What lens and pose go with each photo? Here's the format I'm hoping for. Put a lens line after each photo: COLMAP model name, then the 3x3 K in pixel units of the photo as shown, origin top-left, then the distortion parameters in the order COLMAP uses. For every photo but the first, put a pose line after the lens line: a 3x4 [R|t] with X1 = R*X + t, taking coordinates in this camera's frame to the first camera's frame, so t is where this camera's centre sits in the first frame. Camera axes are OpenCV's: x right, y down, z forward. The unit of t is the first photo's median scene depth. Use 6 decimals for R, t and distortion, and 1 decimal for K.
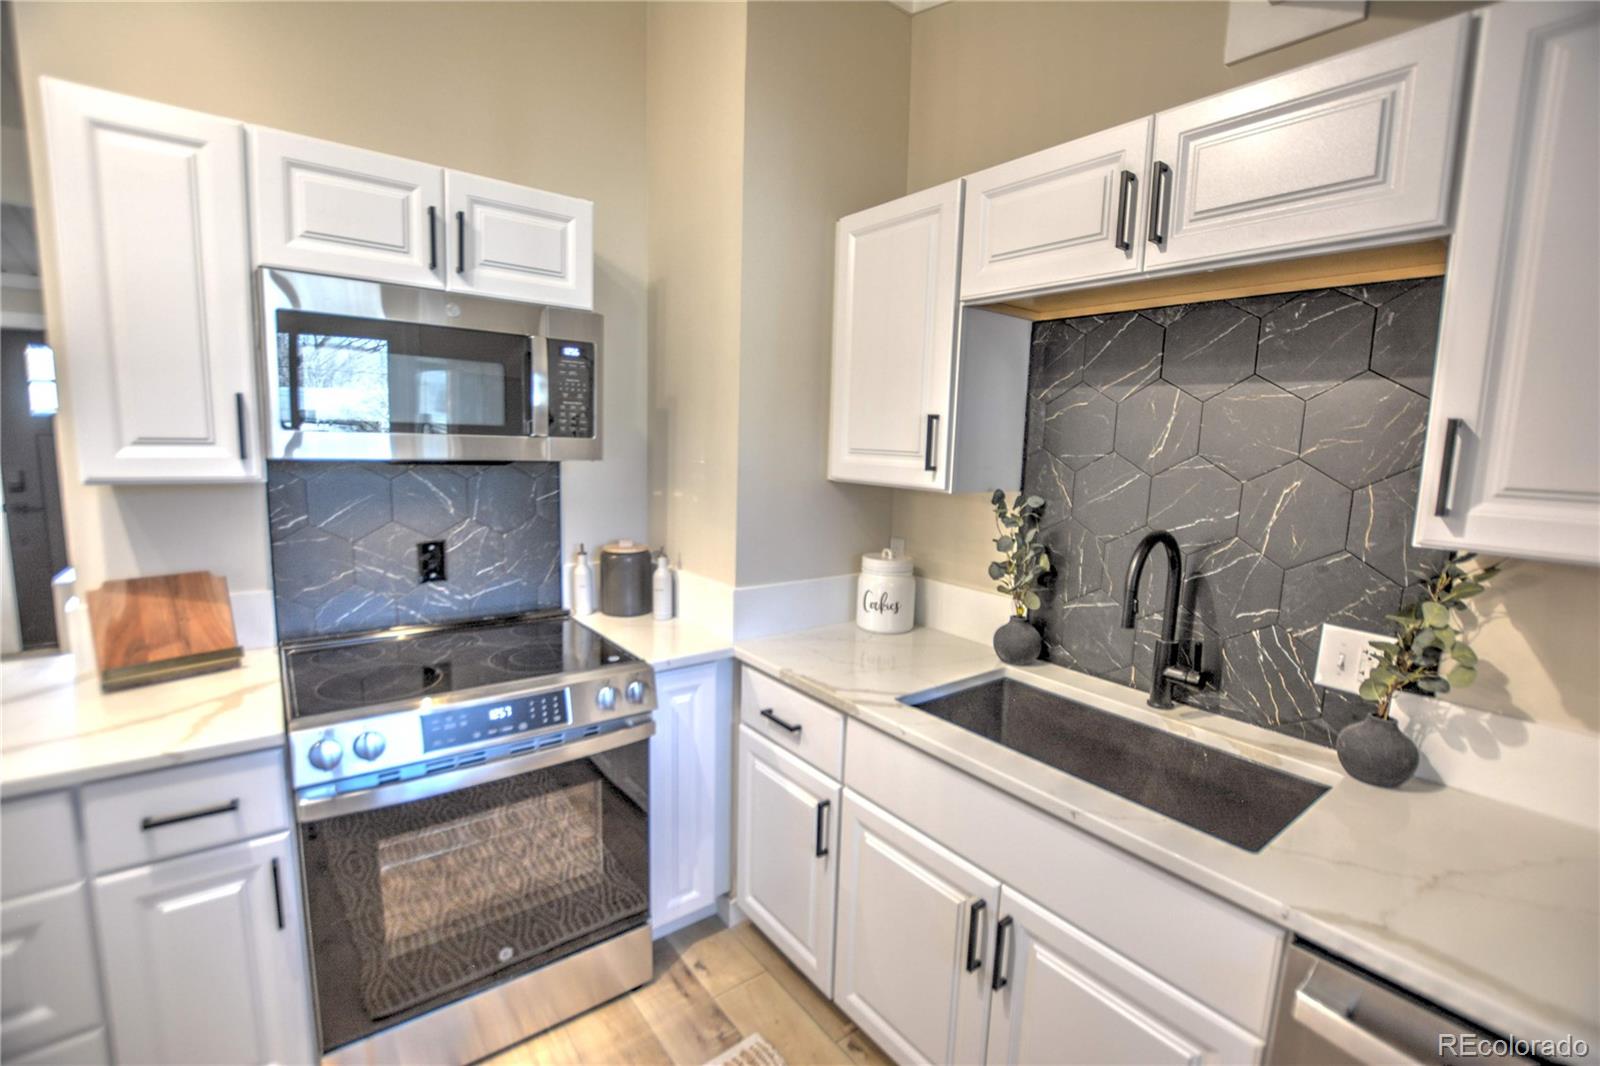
lens RADIAL K [[704.0, 0, 803.6], [0, 704.0, 533.4], [0, 0, 1]] dist [-0.030018, 0.000863]
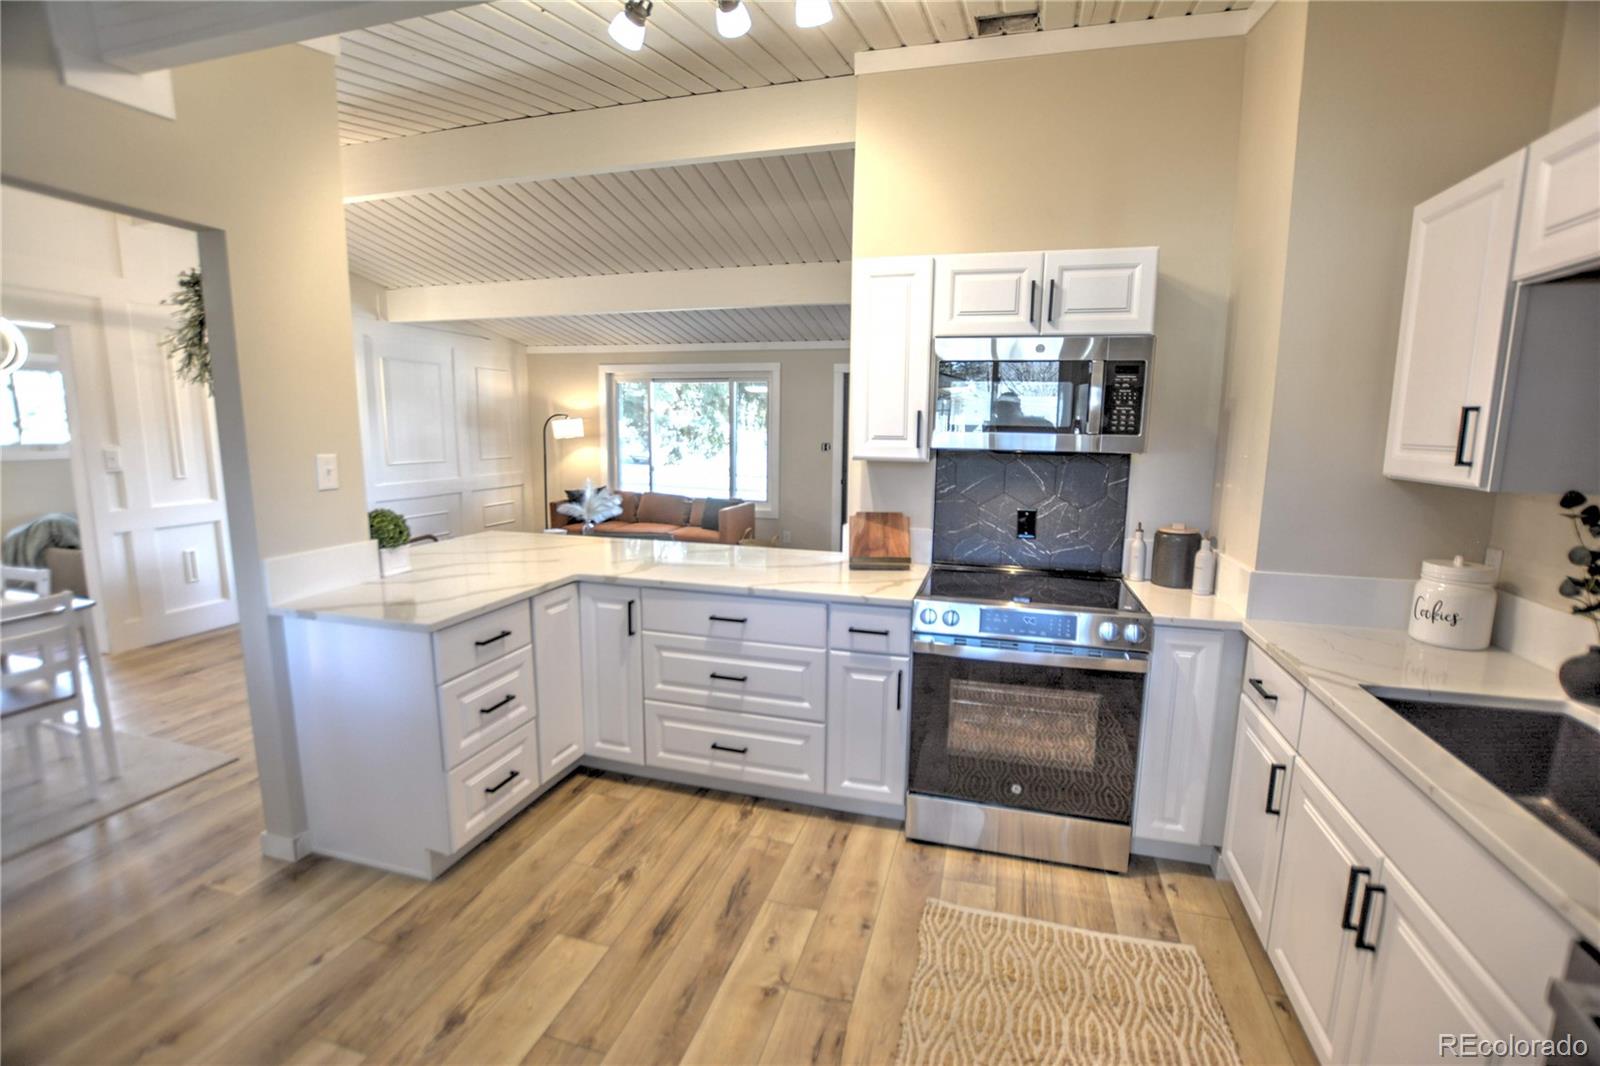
lens RADIAL K [[704.0, 0, 801.5], [0, 704.0, 534.0], [0, 0, 1]] dist [-0.030018, 0.000863]
pose [[0.587445, 0.098228, -0.803280, 0.405868], [-0.102548, 0.993640, 0.046512, 0.049301], [0.802740, 0.055051, 0.593782, -0.248995]]
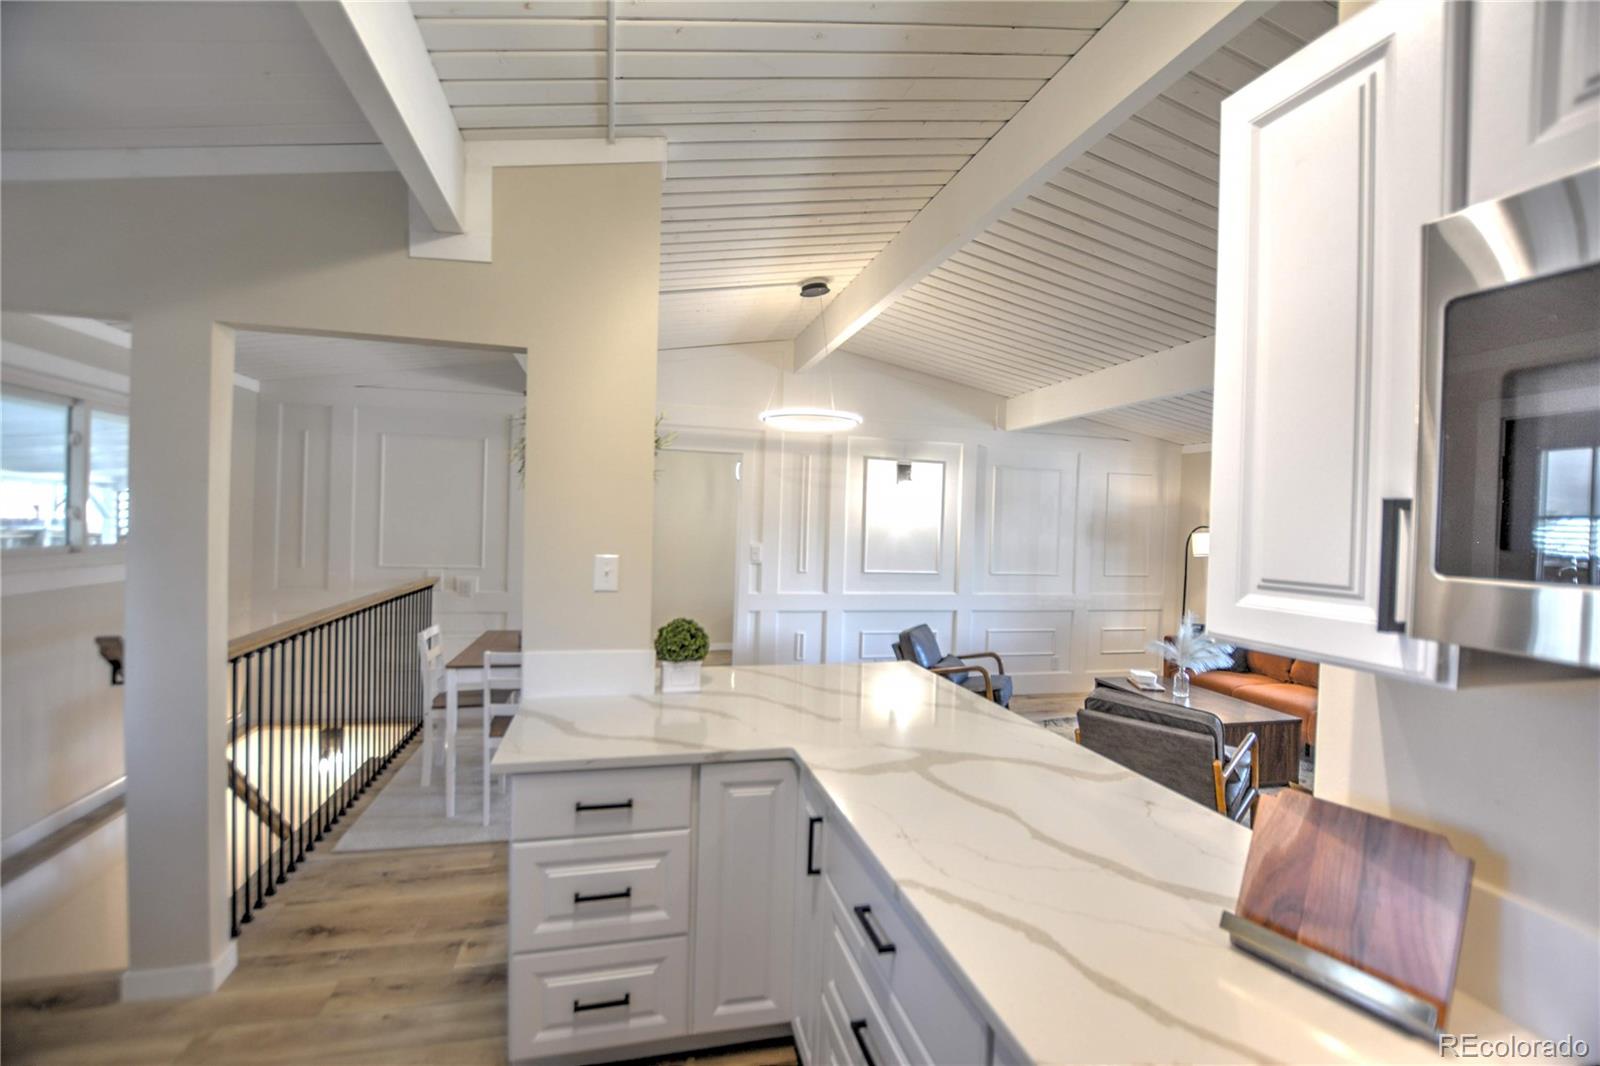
lens RADIAL K [[704.0, 0, 800.2], [0, 704.0, 533.6], [0, 0, 1]] dist [-0.030018, 0.000863]
pose [[-0.391469, -0.029477, -0.919719, -0.177145], [-0.167313, 0.985107, 0.039642, -0.109603], [0.904853, 0.169400, -0.390571, 0.692499]]
